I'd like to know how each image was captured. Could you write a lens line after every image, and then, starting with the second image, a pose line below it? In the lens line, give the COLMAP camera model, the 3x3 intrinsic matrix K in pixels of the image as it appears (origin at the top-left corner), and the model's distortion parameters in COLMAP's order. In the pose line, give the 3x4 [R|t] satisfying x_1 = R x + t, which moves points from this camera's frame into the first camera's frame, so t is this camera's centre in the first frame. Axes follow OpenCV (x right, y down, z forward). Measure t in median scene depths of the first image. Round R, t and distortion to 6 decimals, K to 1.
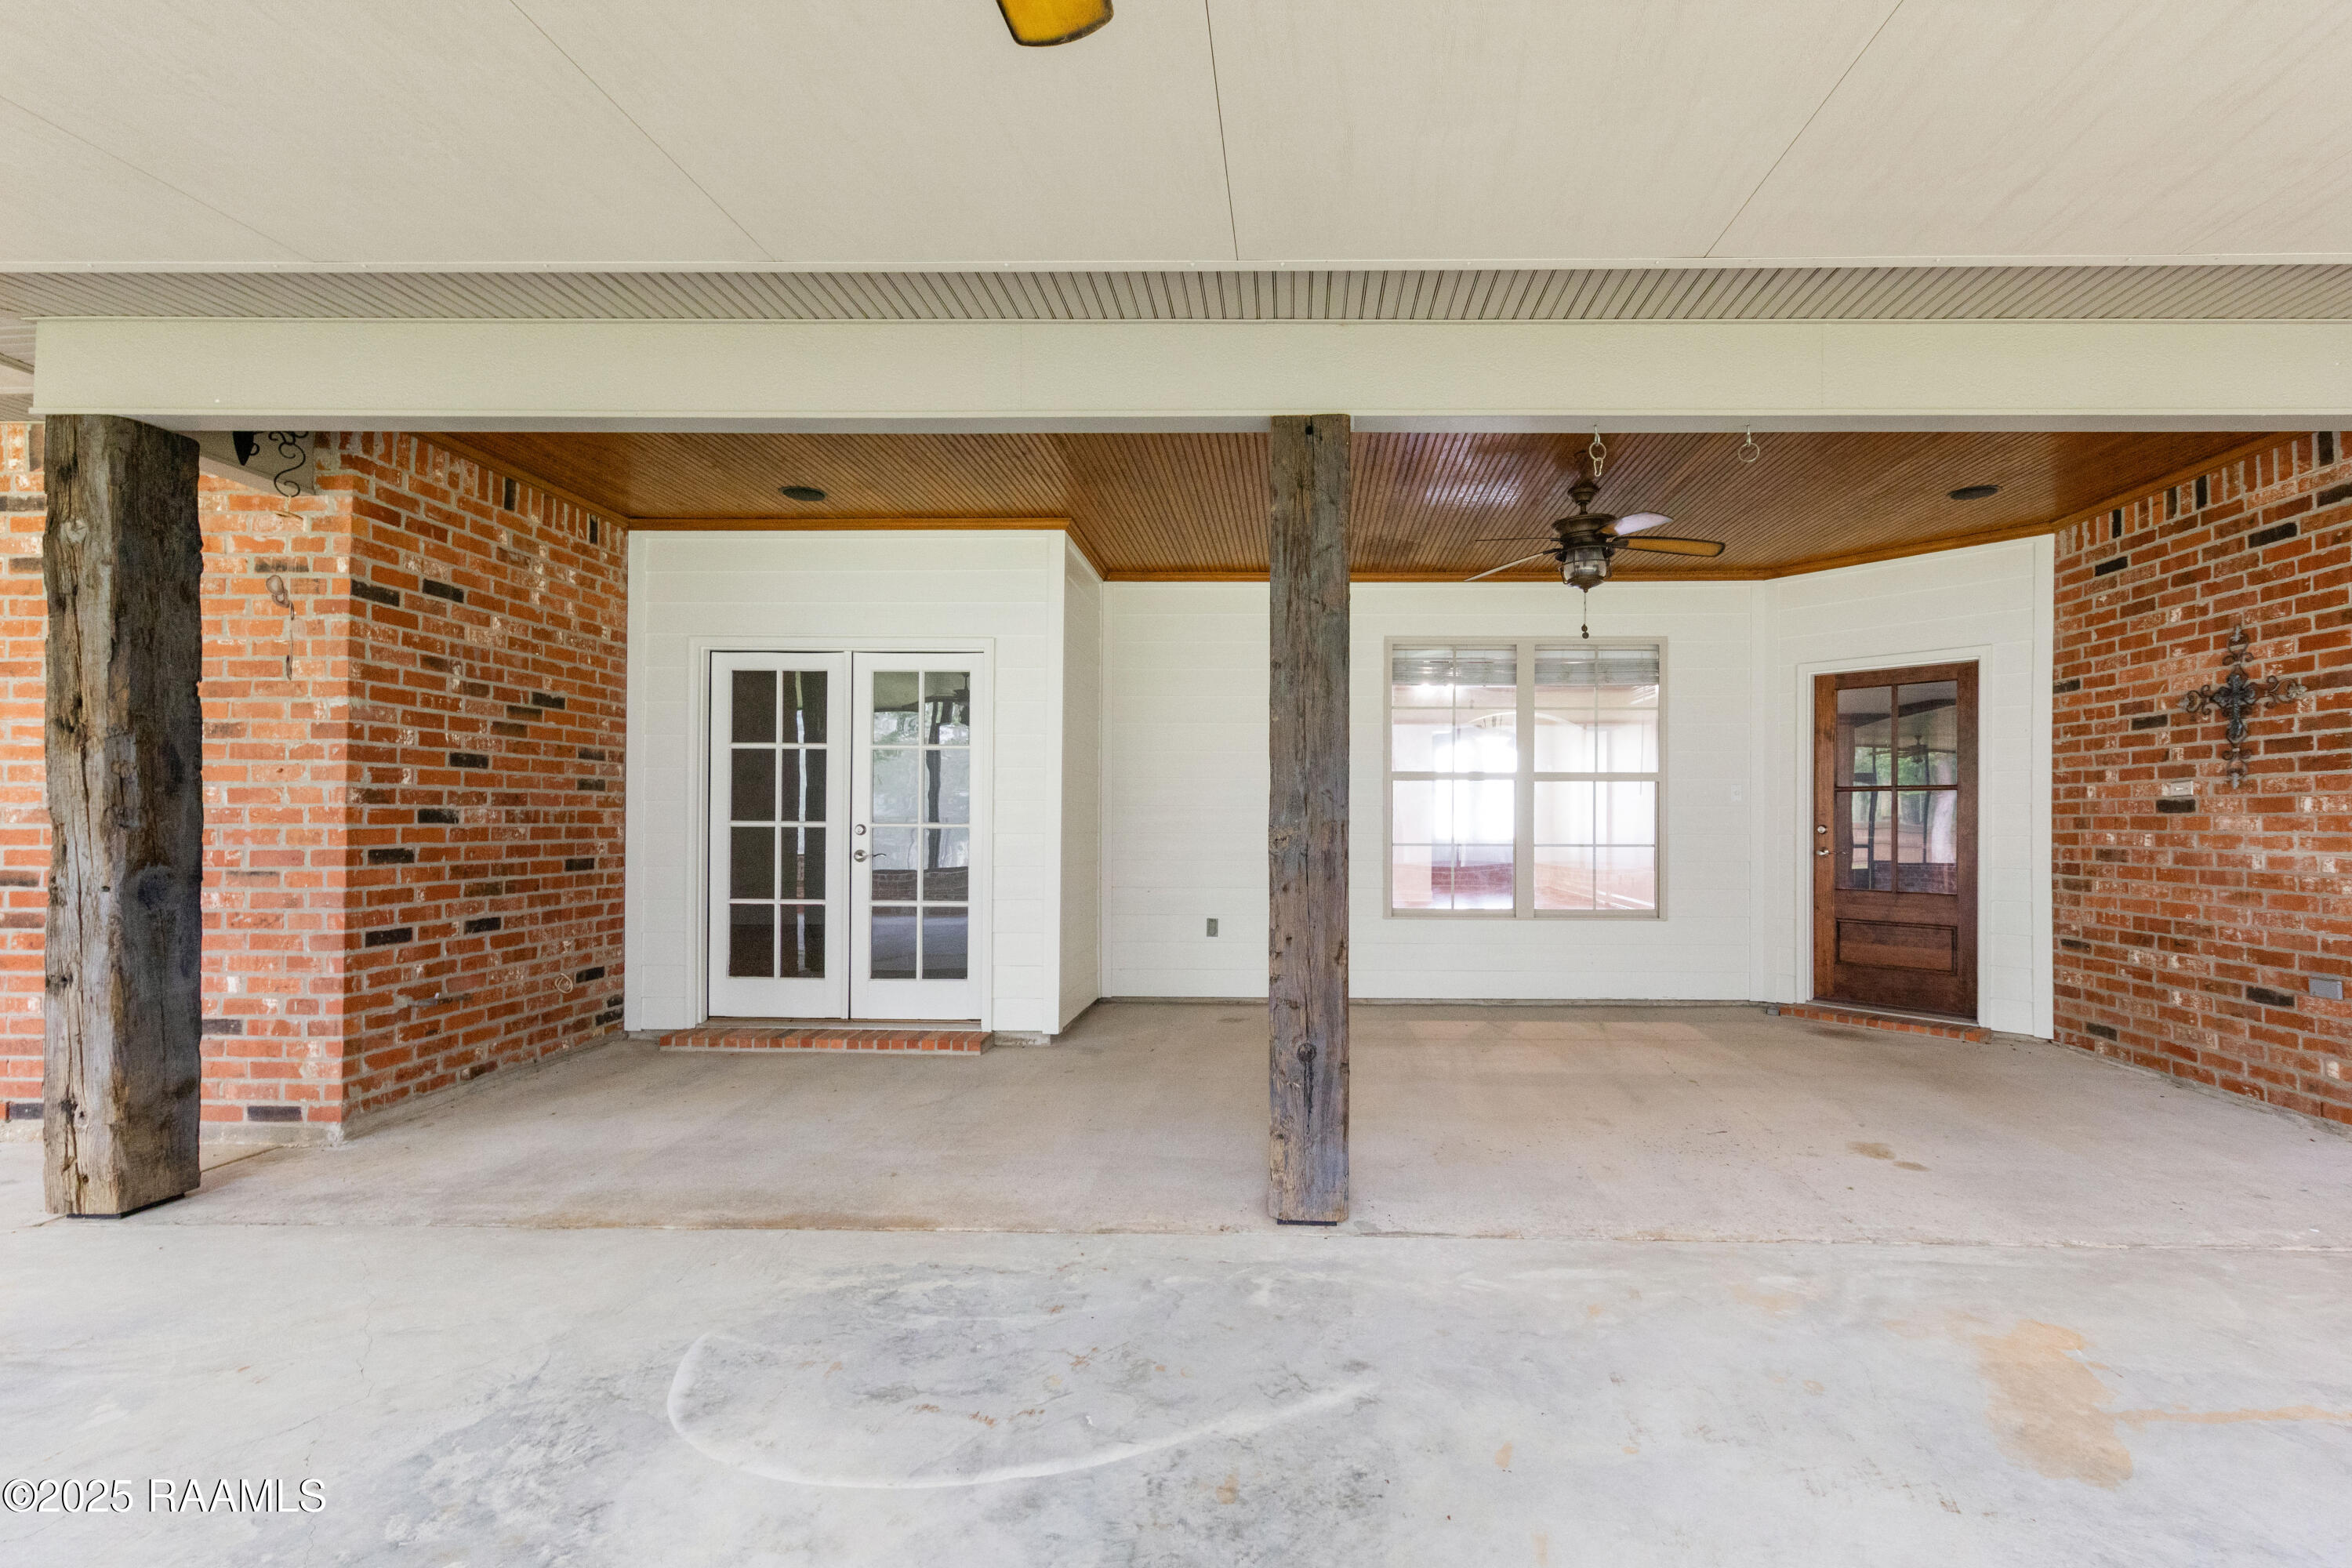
lens RADIAL K [[1040.4, 0, 1274.8], [0, 1040.4, 809.0], [0, 0, 1]] dist [0.002479, -0.000094]
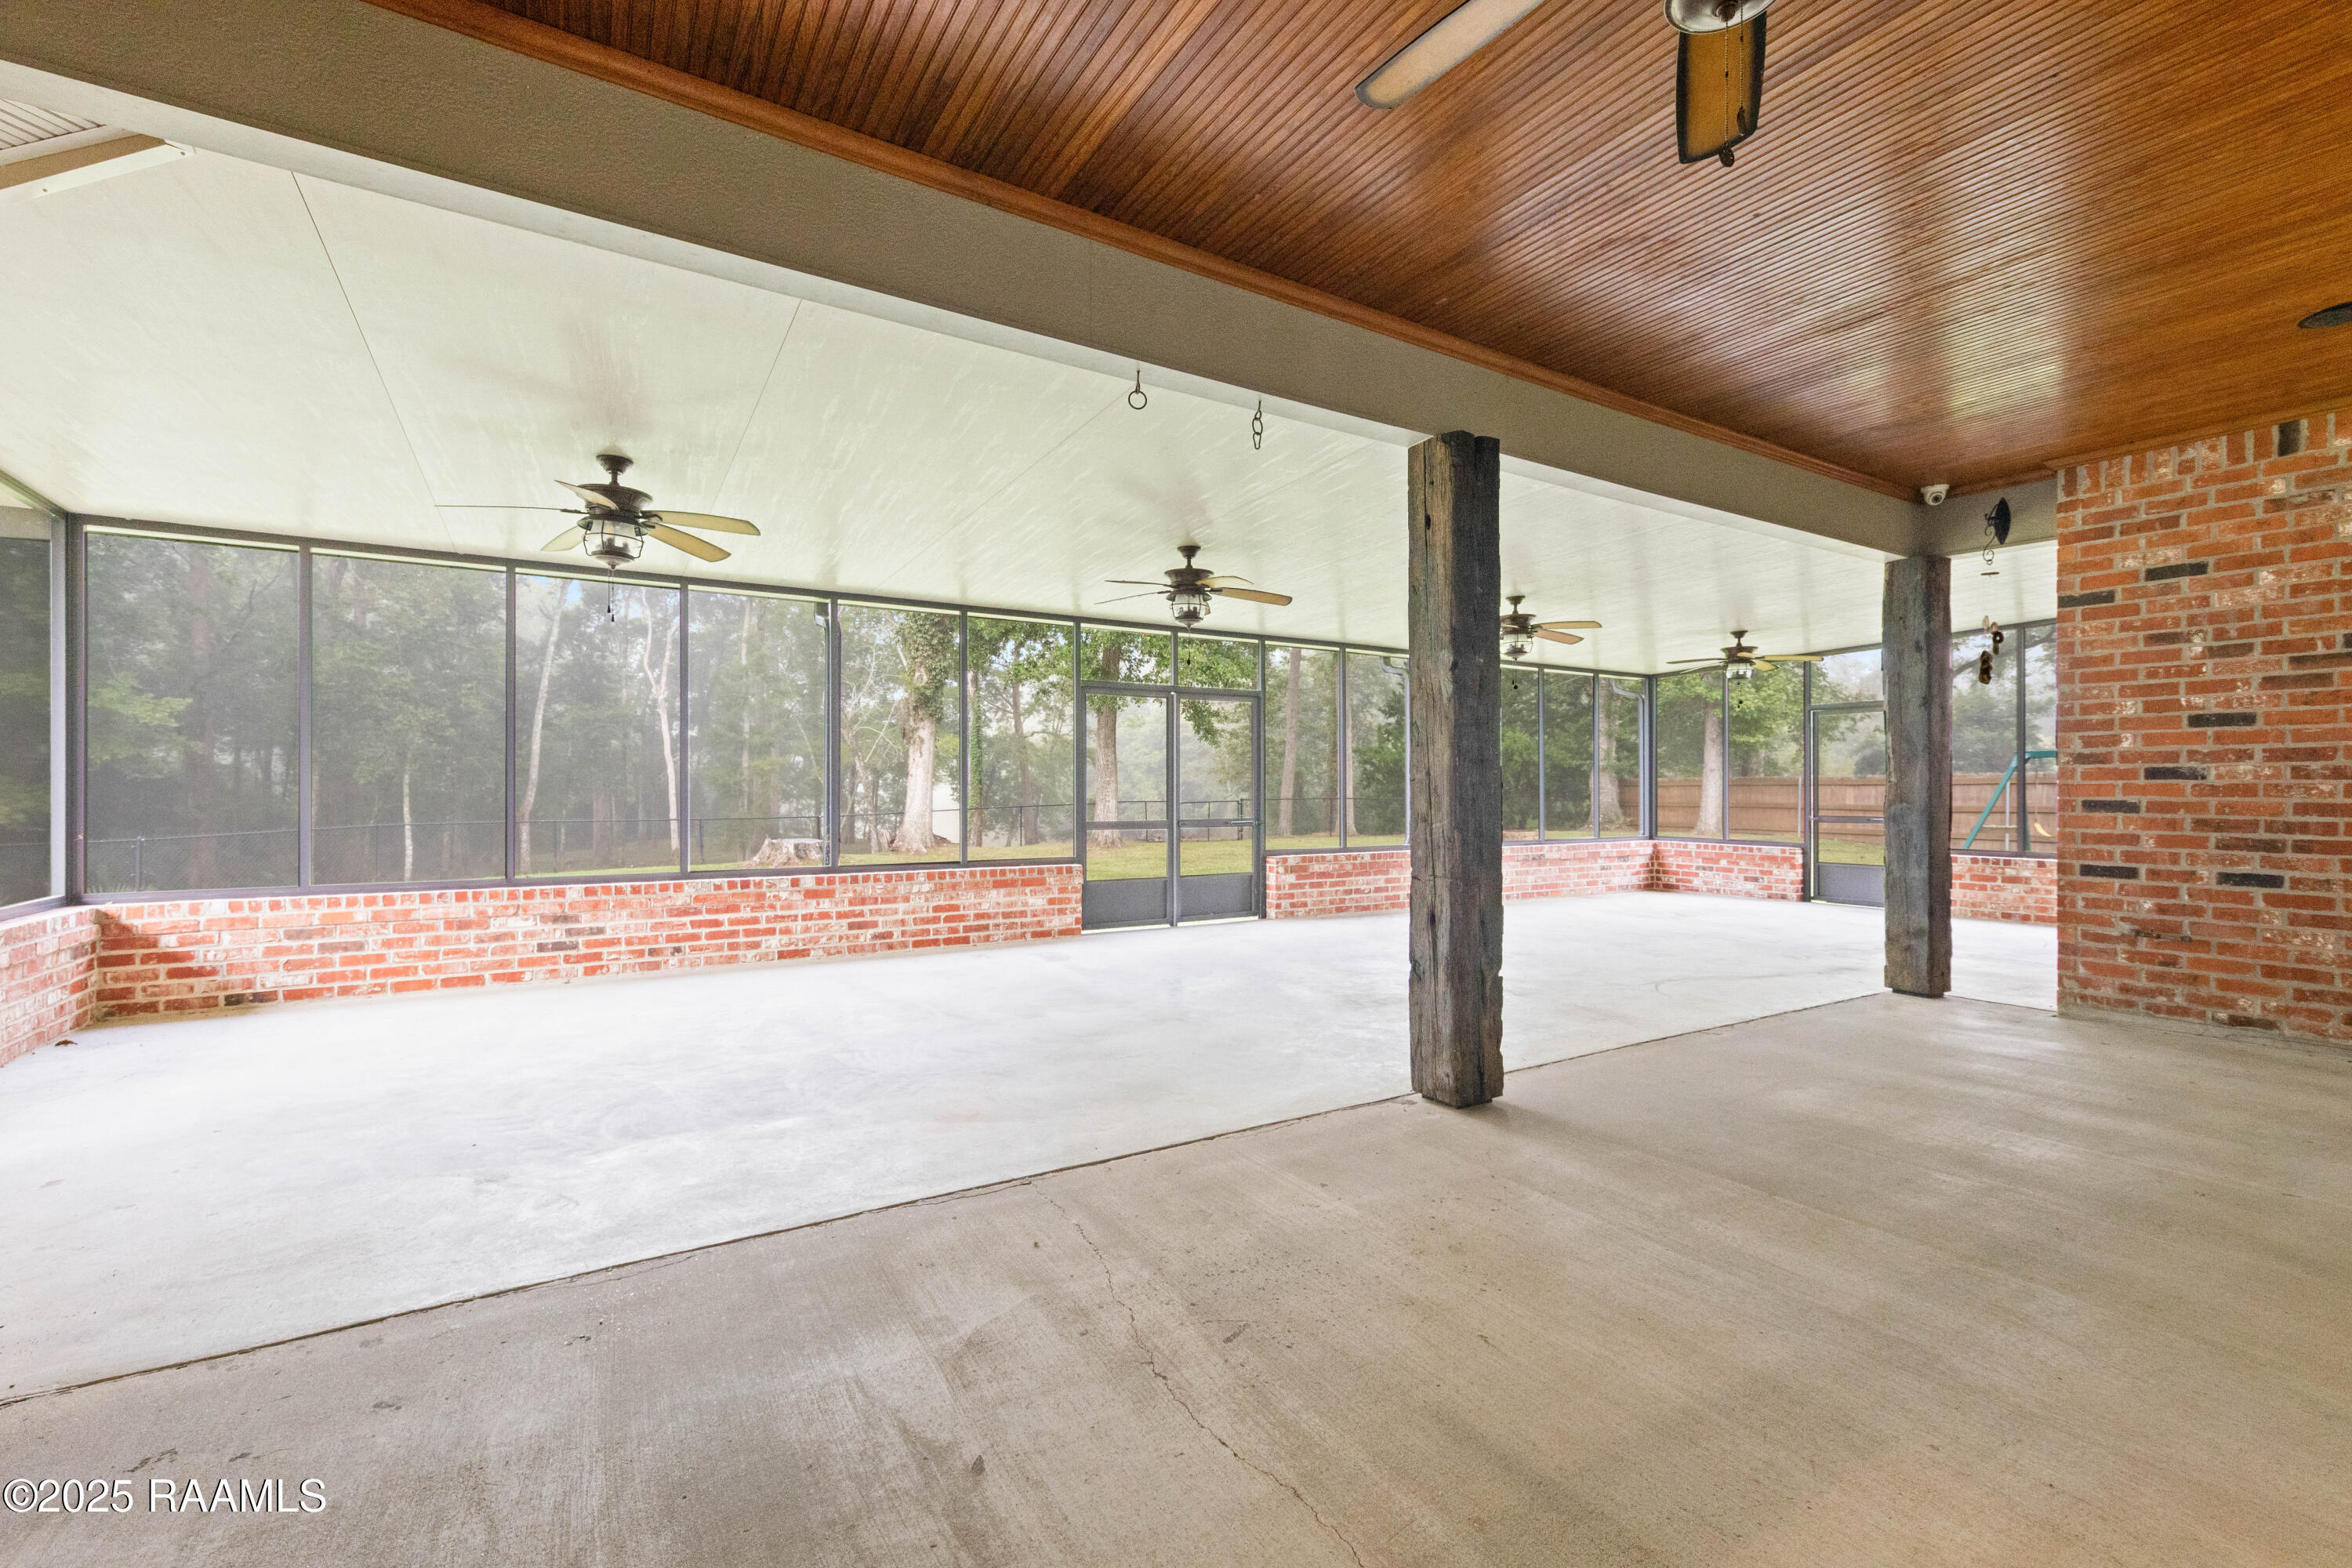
lens RADIAL K [[984.1, 0, 1163.5], [0, 984.1, 787.2], [0, 0, 1]] dist [0.004813, 0.000152]
pose [[-0.845284, -0.003582, -0.534305, 0.687047], [0.000566, 0.999971, -0.007600, 0.029333], [0.534317, -0.006726, -0.845258, 1.323729]]
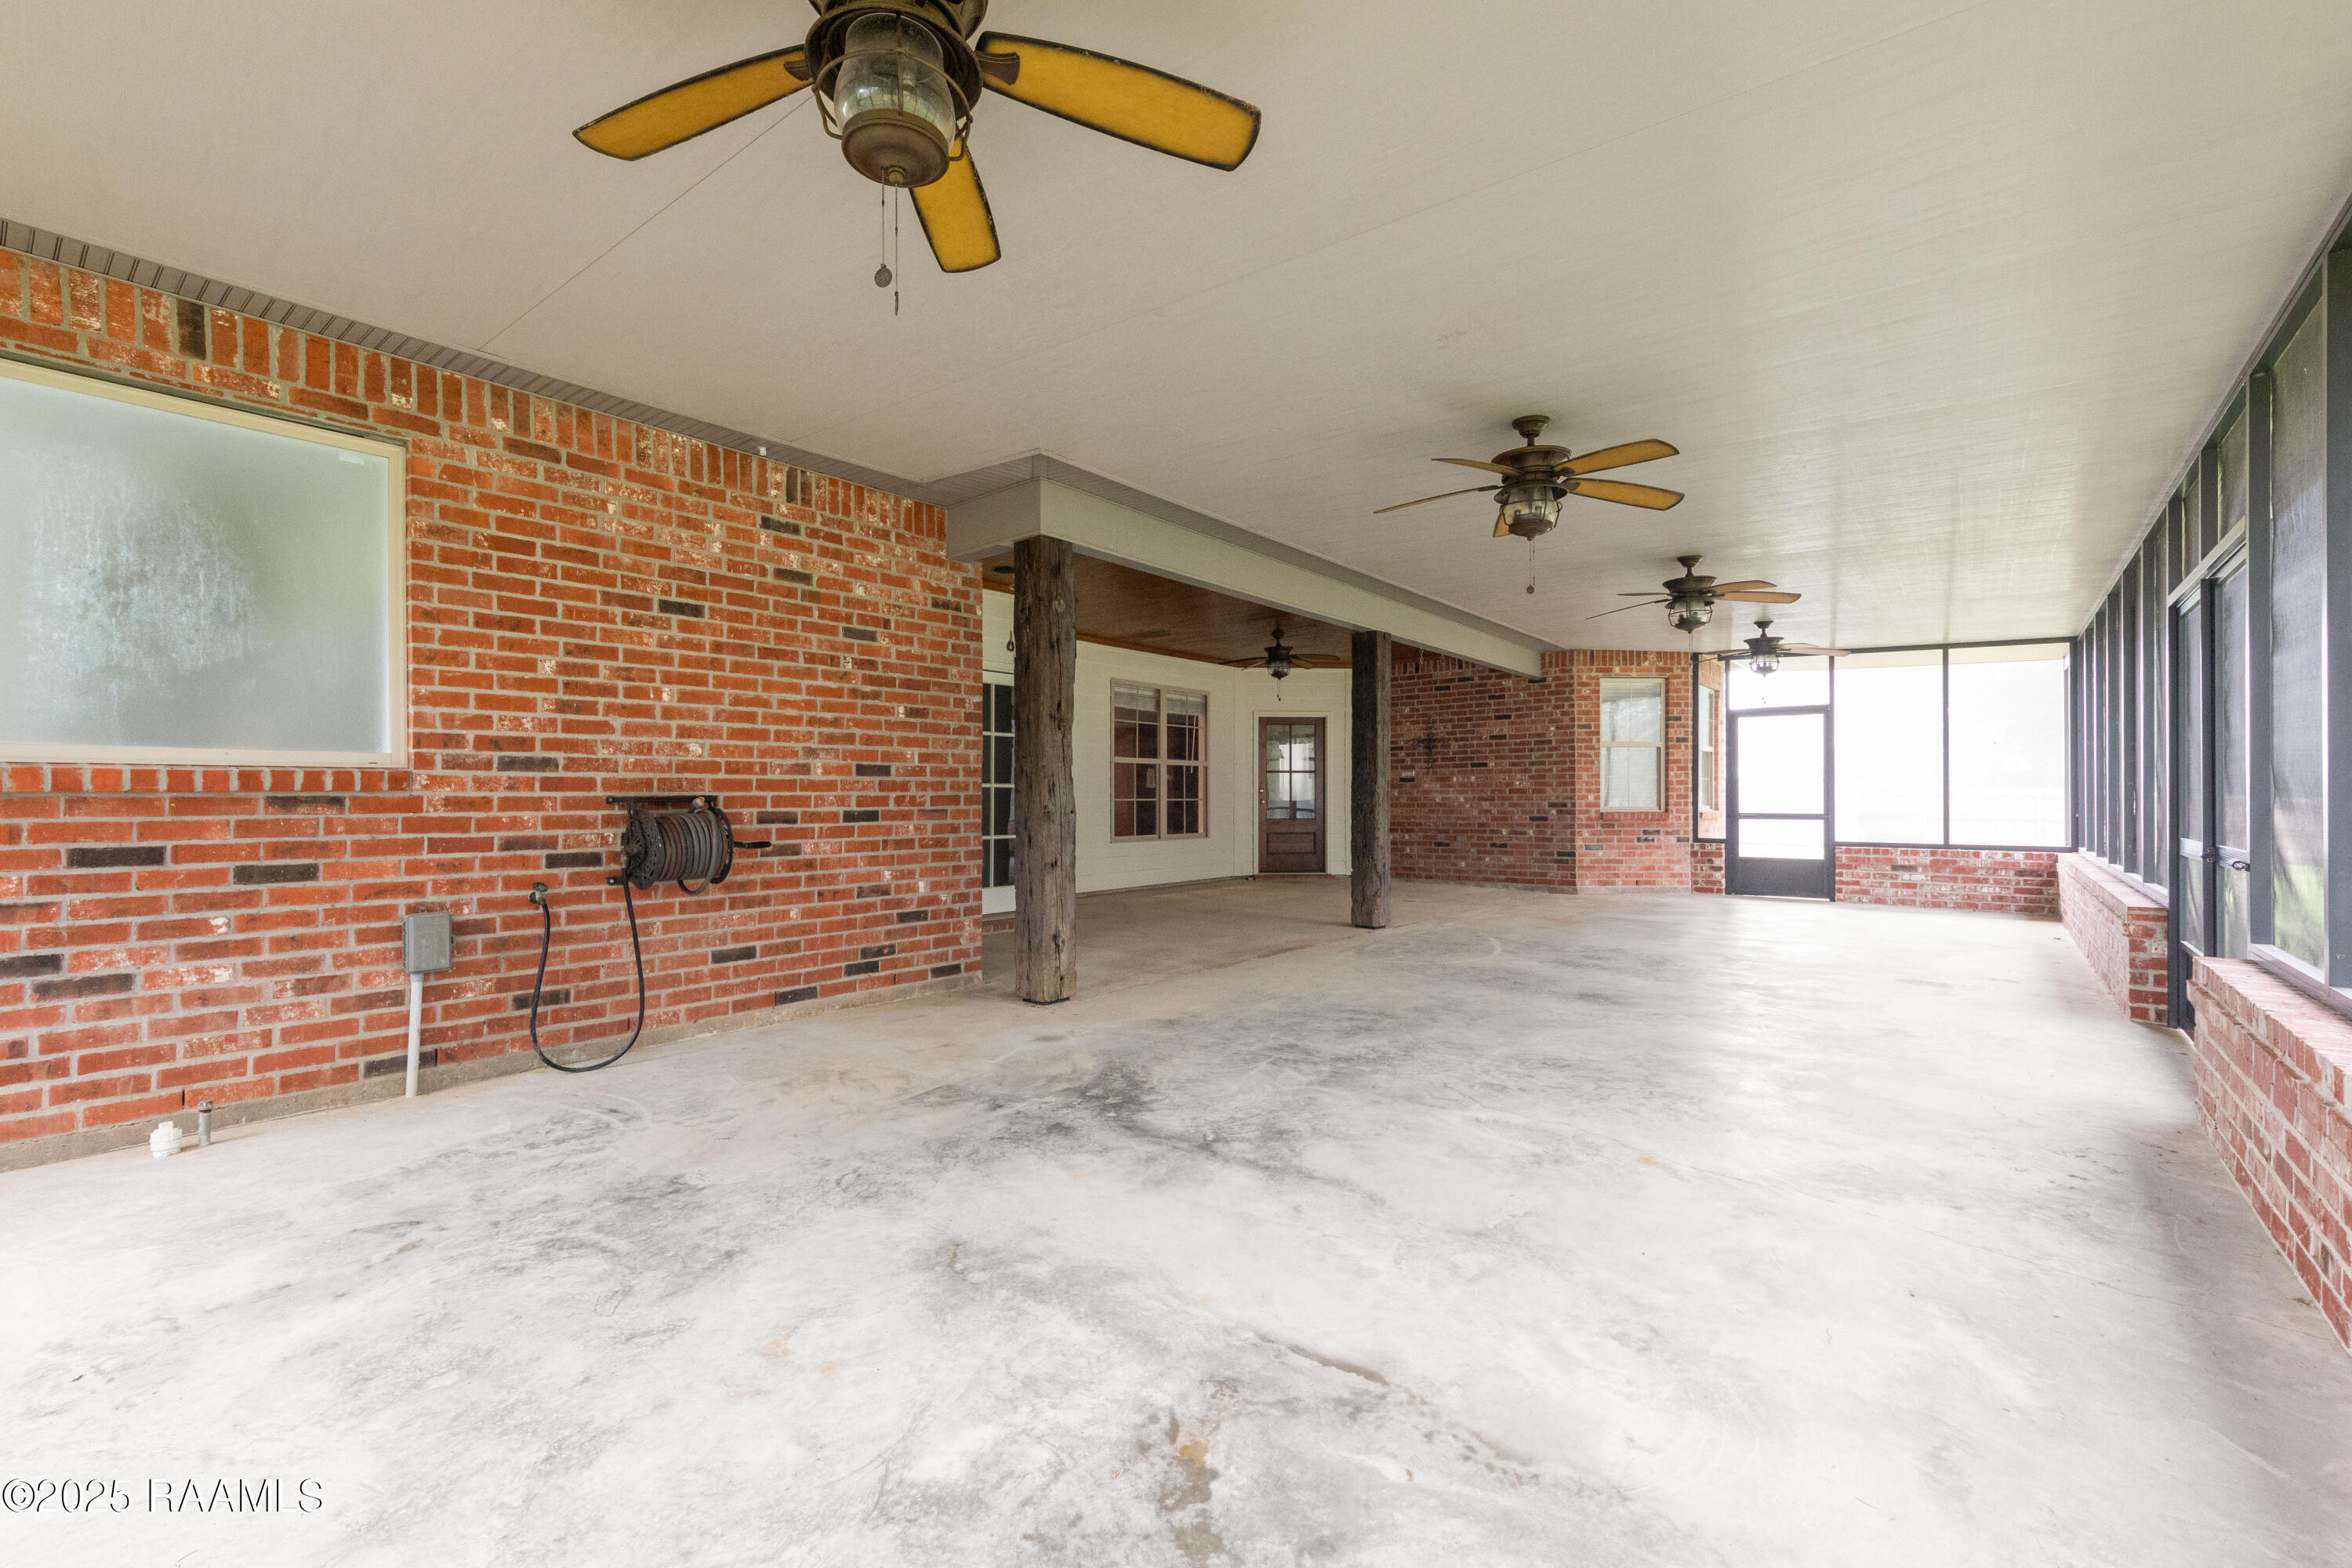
lens RADIAL K [[984.1, 0, 1163.5], [0, 984.1, 787.2], [0, 0, 1]] dist [0.004813, 0.000152]
pose [[0.619953, 0.004293, 0.784627, -1.701301], [-0.002593, 0.999991, -0.003423, 0.029209], [-0.784634, 0.000088, 0.619959, -0.111044]]
